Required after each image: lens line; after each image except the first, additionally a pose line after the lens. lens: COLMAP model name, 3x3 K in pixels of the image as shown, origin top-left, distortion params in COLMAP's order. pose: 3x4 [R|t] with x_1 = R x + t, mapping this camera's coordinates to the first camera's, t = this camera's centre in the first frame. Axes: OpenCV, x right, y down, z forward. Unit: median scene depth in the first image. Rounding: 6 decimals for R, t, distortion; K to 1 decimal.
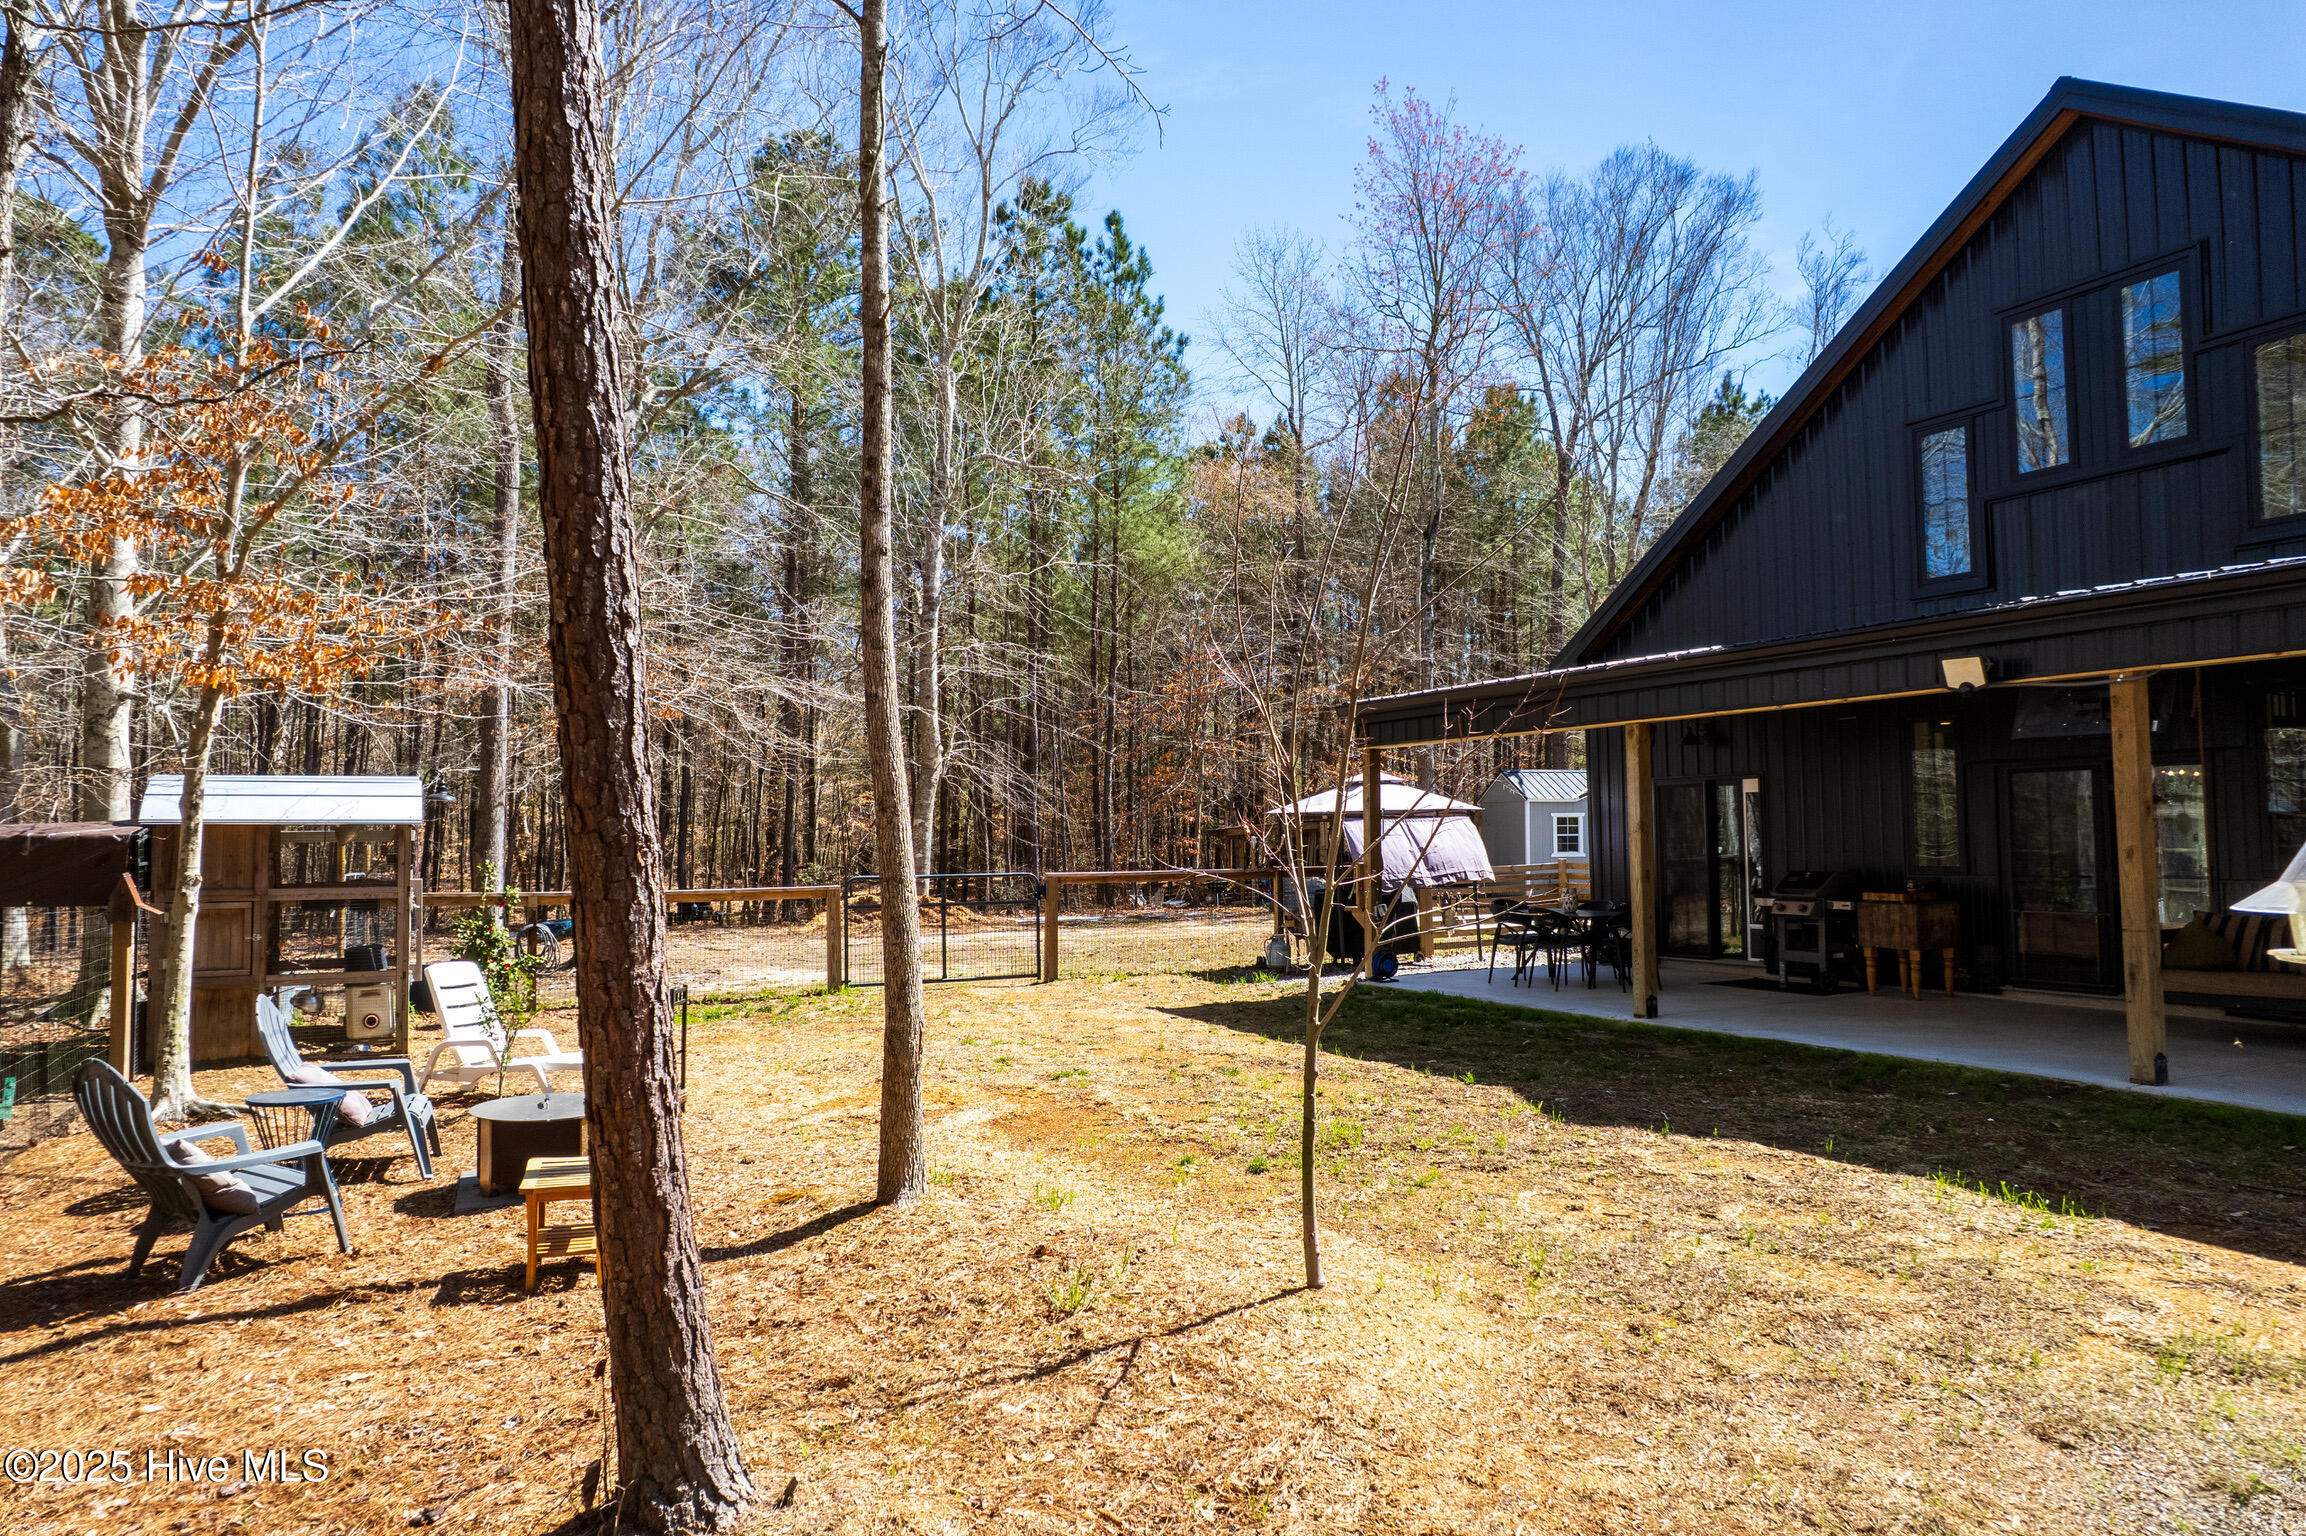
lens RADIAL K [[1451.6, 0, 1153.9], [0, 1451.6, 760.4], [0, 0, 1]] dist [-0.019079, 0.000660]
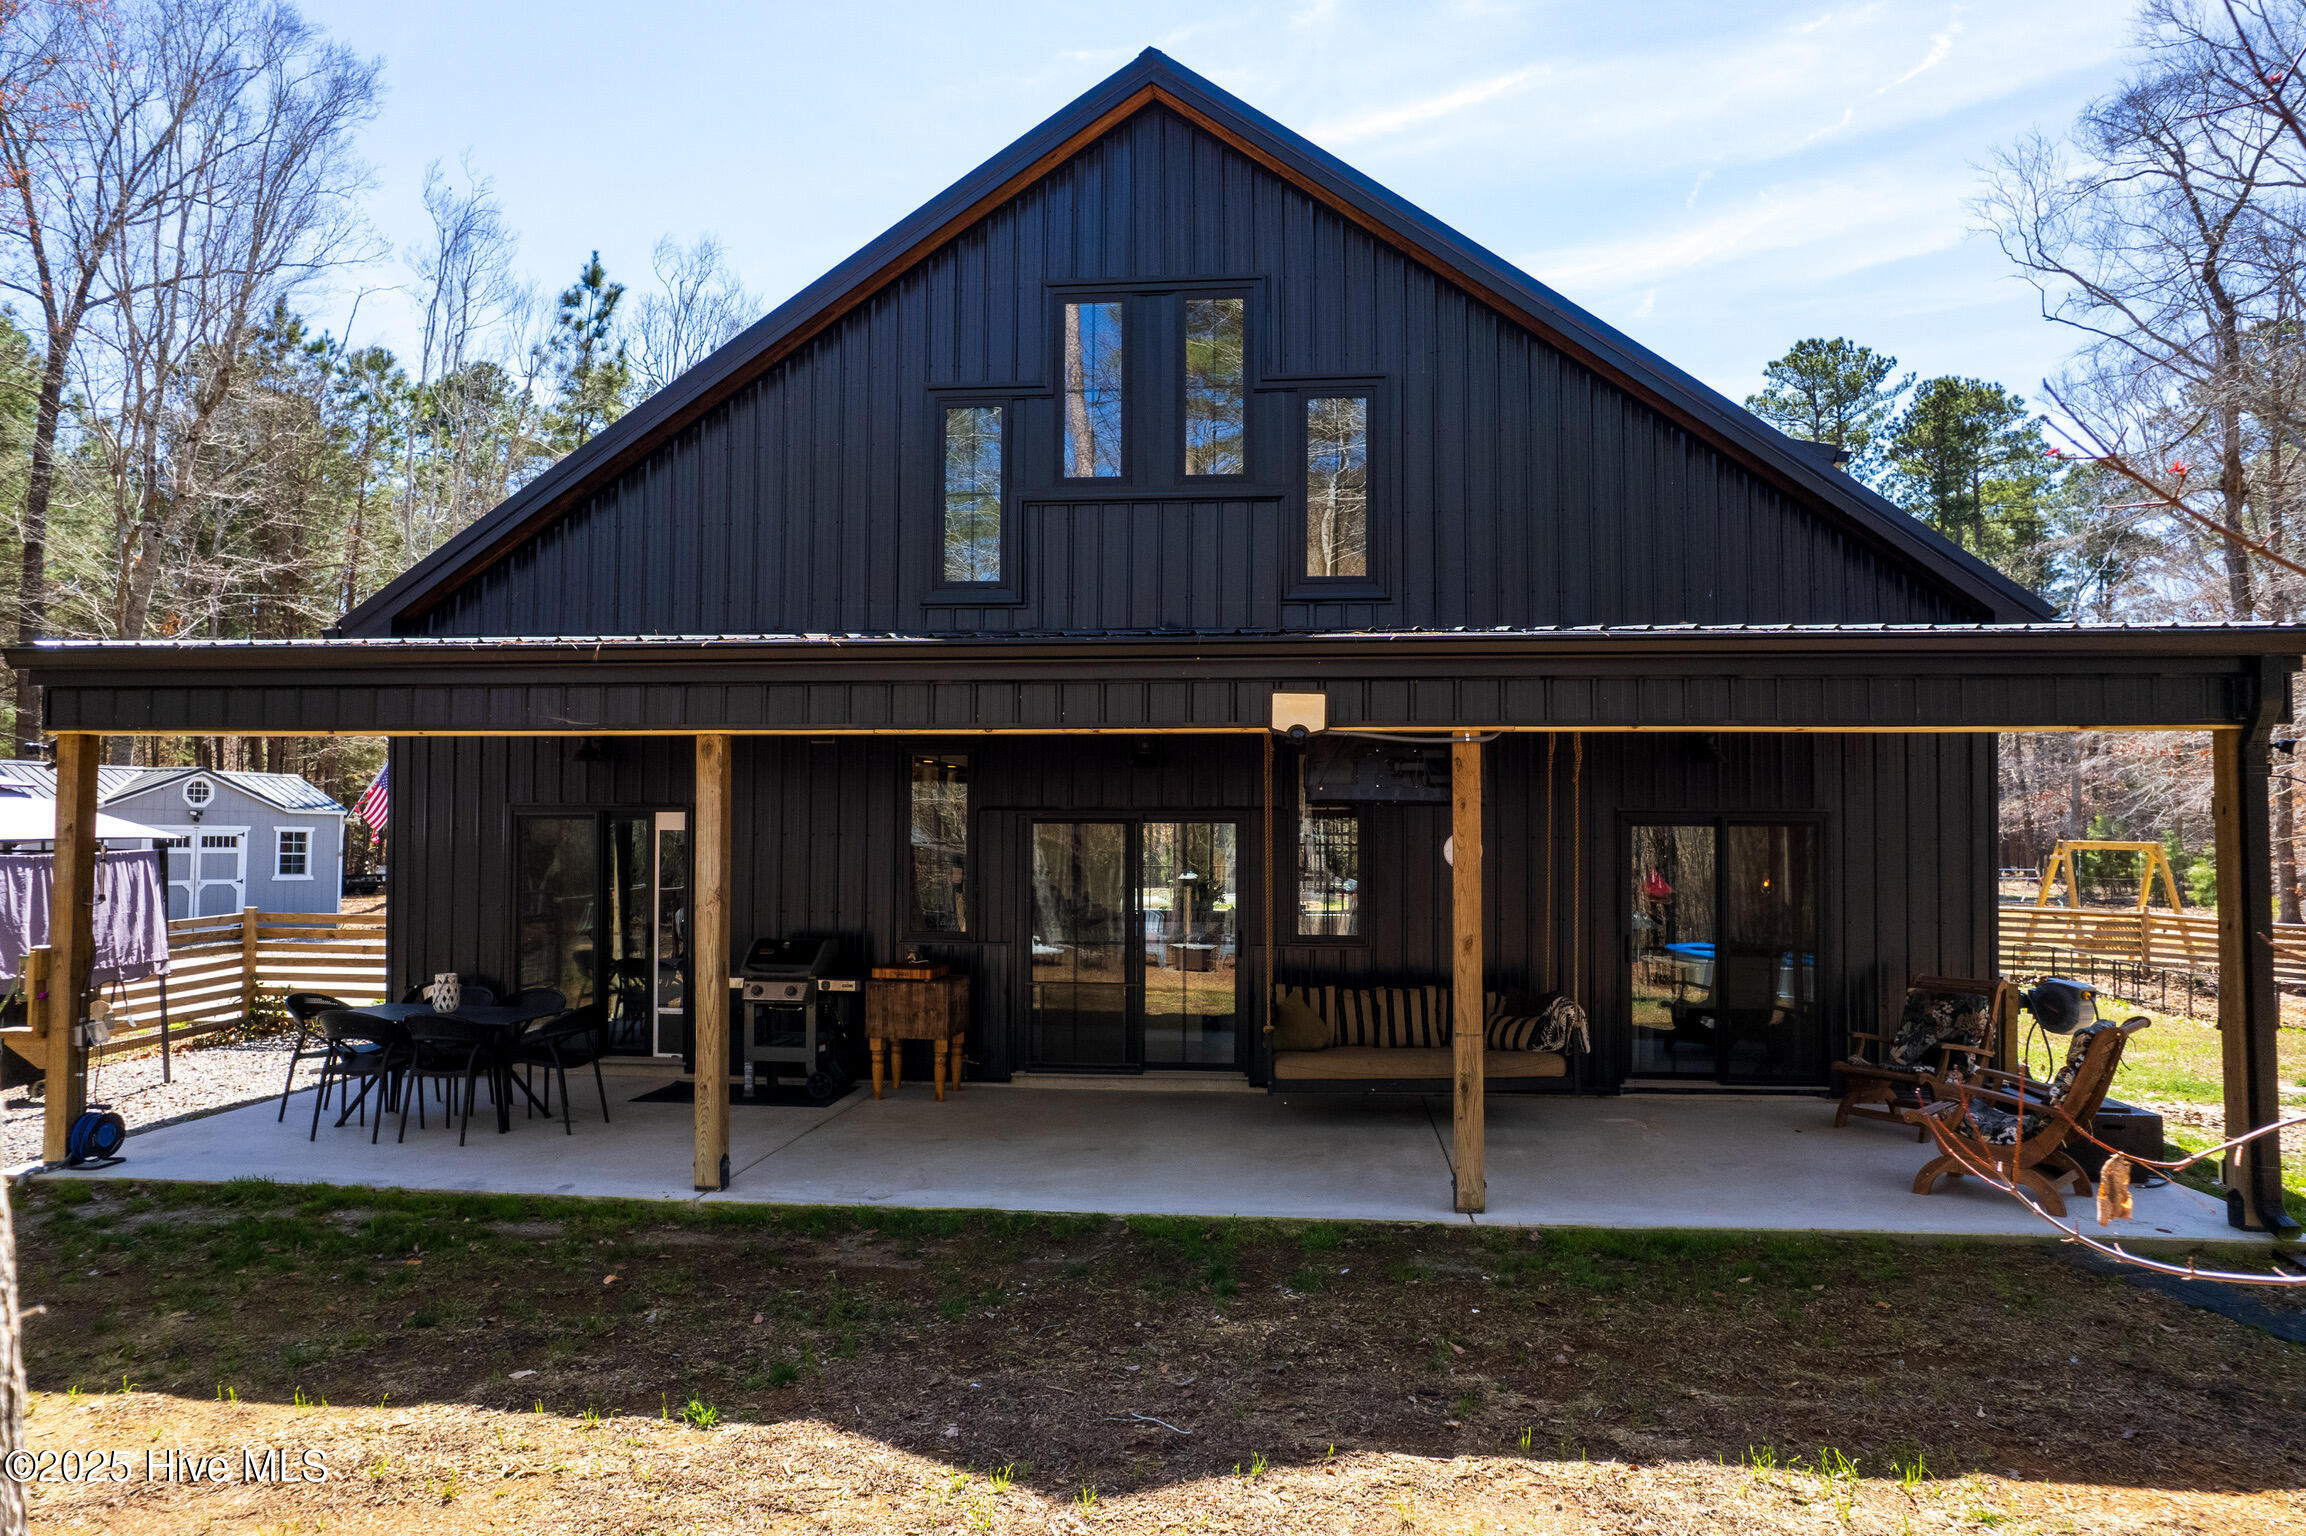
lens RADIAL K [[1451.6, 0, 1152.7], [0, 1451.6, 780.5], [0, 0, 1]] dist [-0.019079, 0.000660]
pose [[0.527782, 0.046381, 0.848113, -0.105390], [-0.056091, 0.998232, -0.019685, -0.003162], [-0.847526, -0.037182, 0.529450, 0.490088]]
